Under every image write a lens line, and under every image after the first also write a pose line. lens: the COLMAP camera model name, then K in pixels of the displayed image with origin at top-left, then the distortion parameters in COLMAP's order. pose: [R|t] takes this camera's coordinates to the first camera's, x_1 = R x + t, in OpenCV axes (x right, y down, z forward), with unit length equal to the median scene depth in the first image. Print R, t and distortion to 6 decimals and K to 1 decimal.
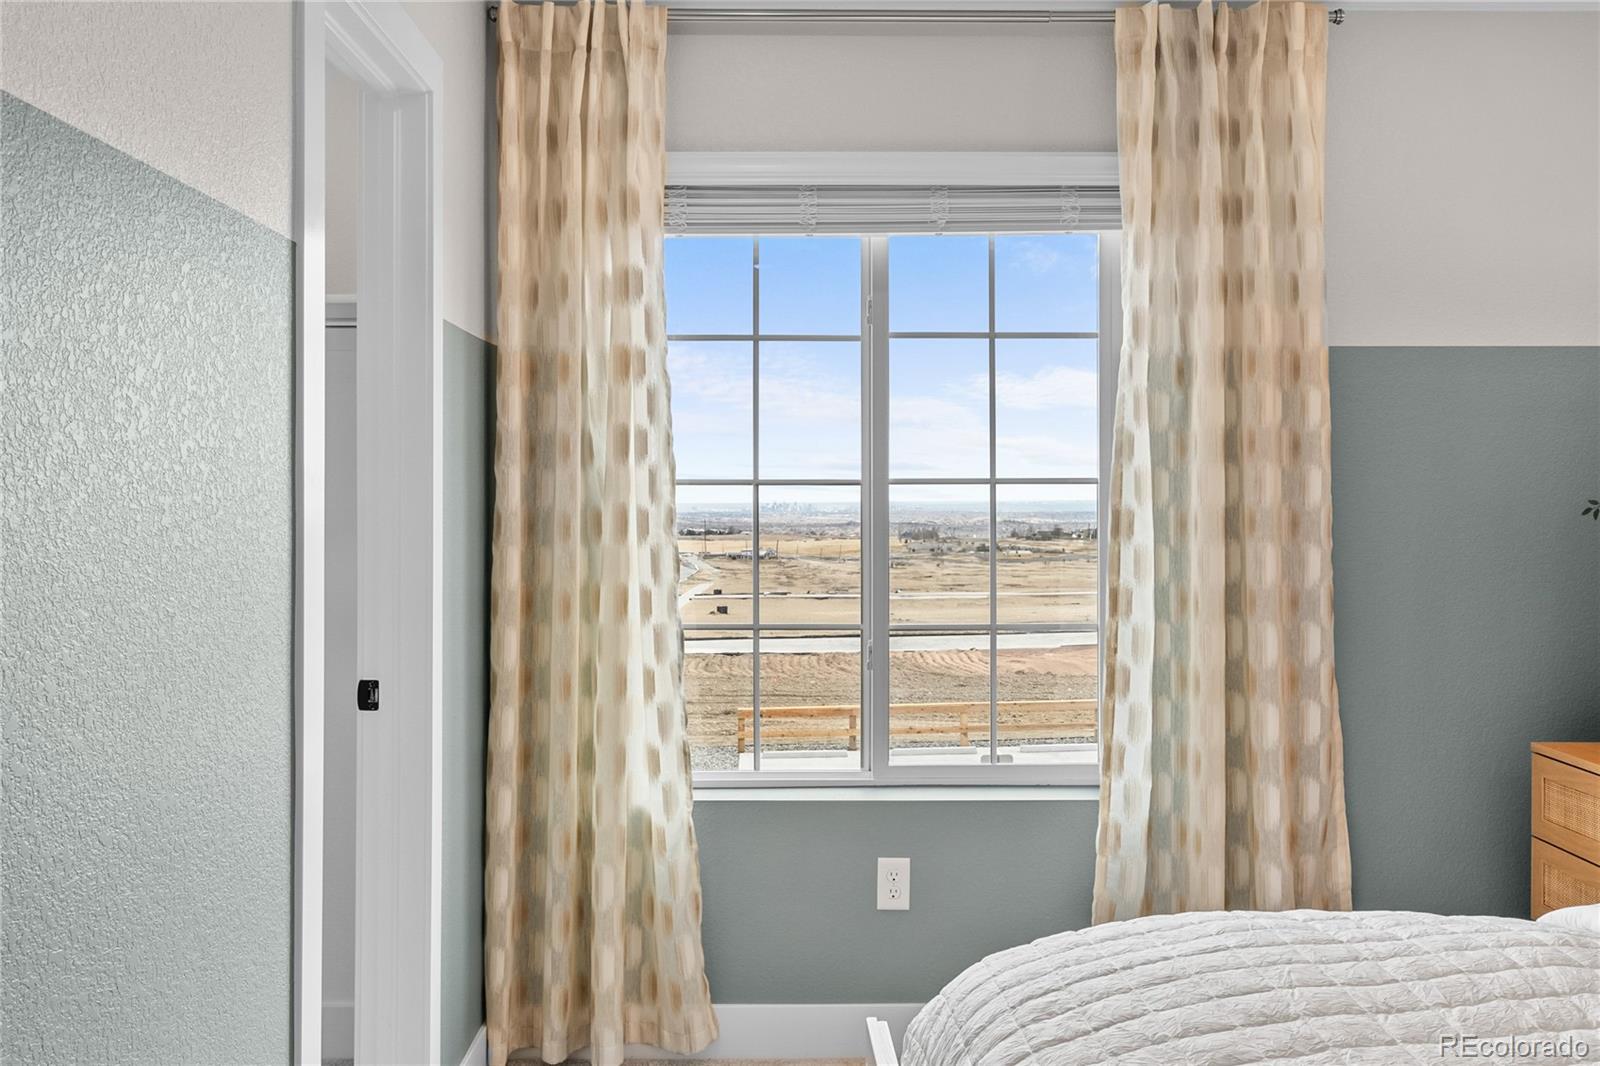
lens RADIAL K [[1374.3, 0, 815.8], [0, 1374.3, 486.7], [0, 0, 1]] dist [0.005163, 0.000580]
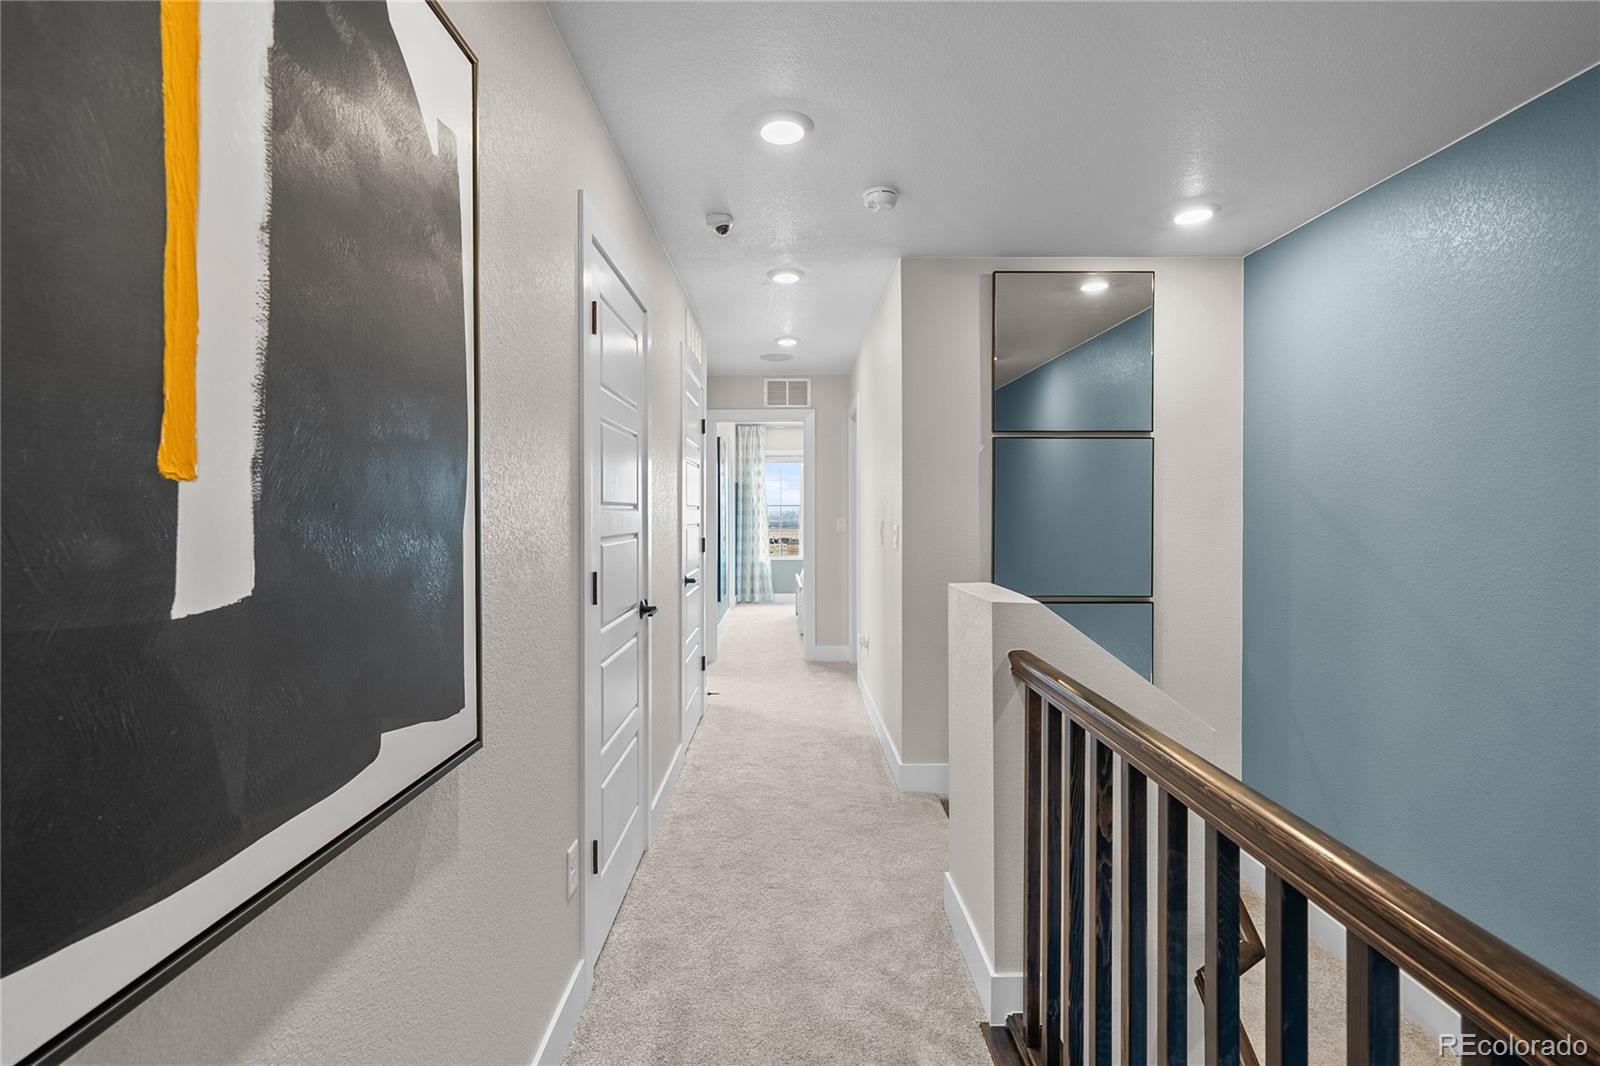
lens RADIAL K [[719.1, 0, 802.4], [0, 719.1, 518.4], [0, 0, 1]] dist [0.002035, 0.000588]
pose [[0.999562, -0.001504, -0.029539, 0.143228], [0.002083, 0.999806, 0.019570, -0.008980], [0.029504, -0.019623, 0.999372, -2.143508]]
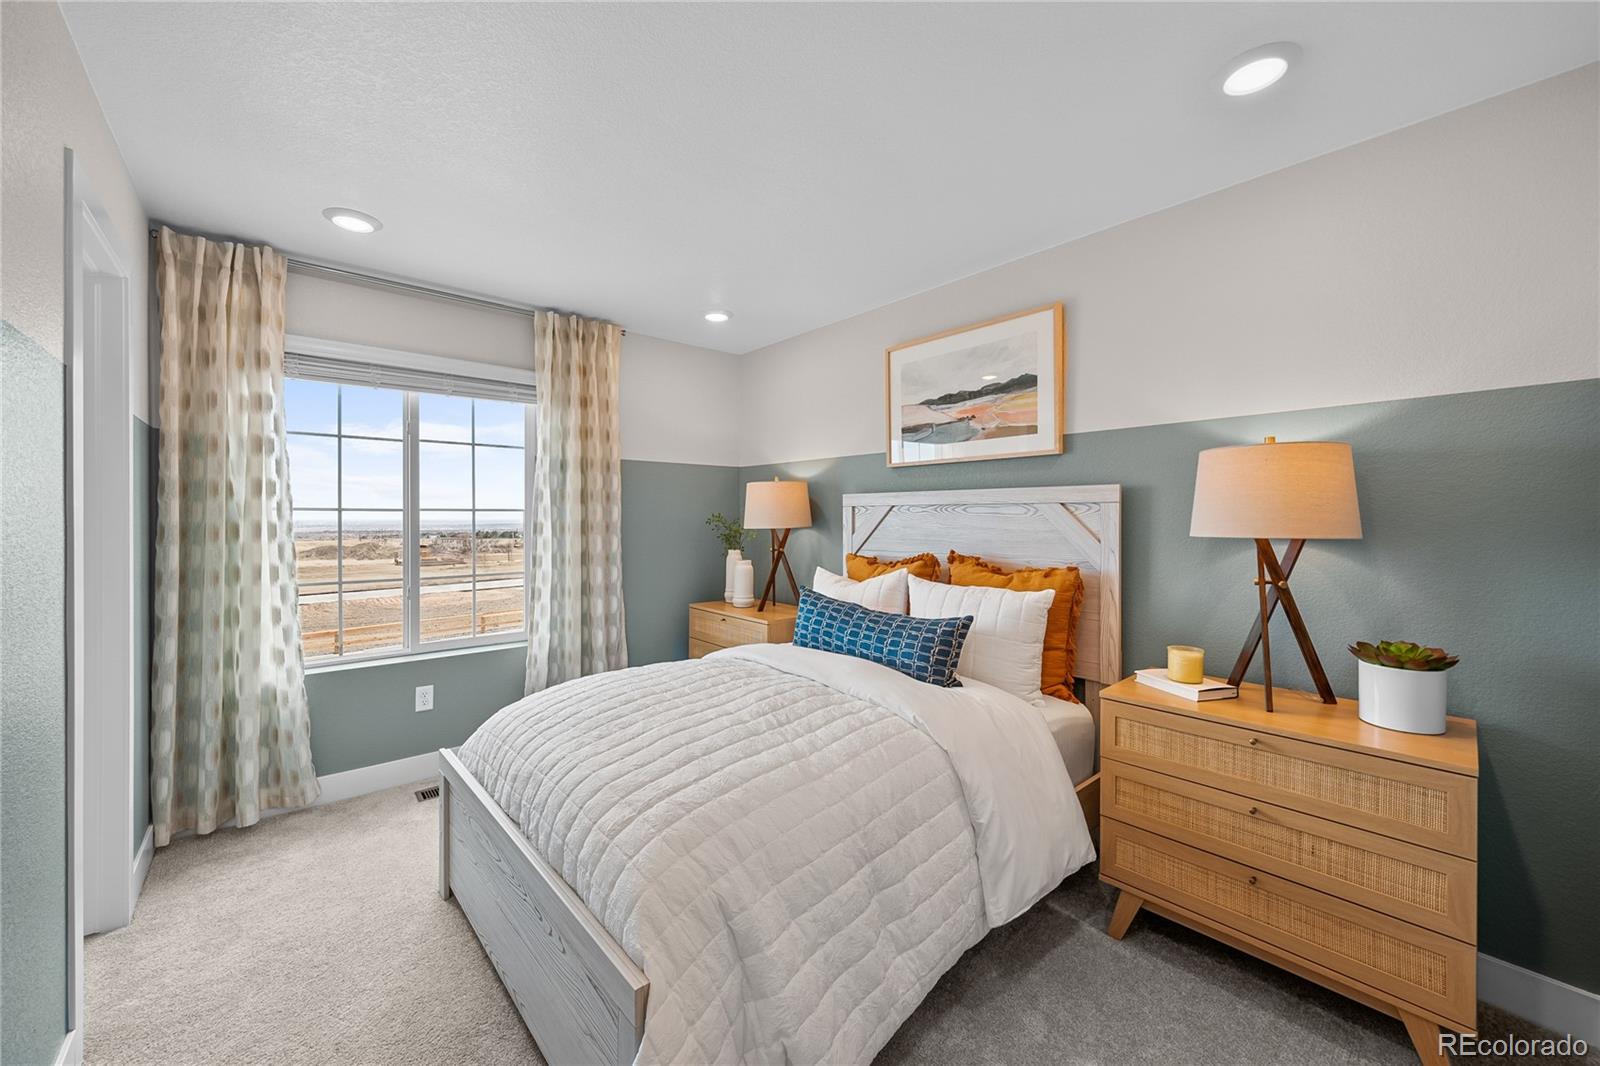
lens RADIAL K [[602.7, 0, 792.7], [0, 602.7, 520.4], [0, 0, 1]] dist [-0.001092, 0.000153]
pose [[0.768623, -0.002071, 0.639699, -0.105226], [-0.005638, 0.999934, 0.010012, -0.000089], [-0.639677, -0.011303, 0.768560, -0.084668]]
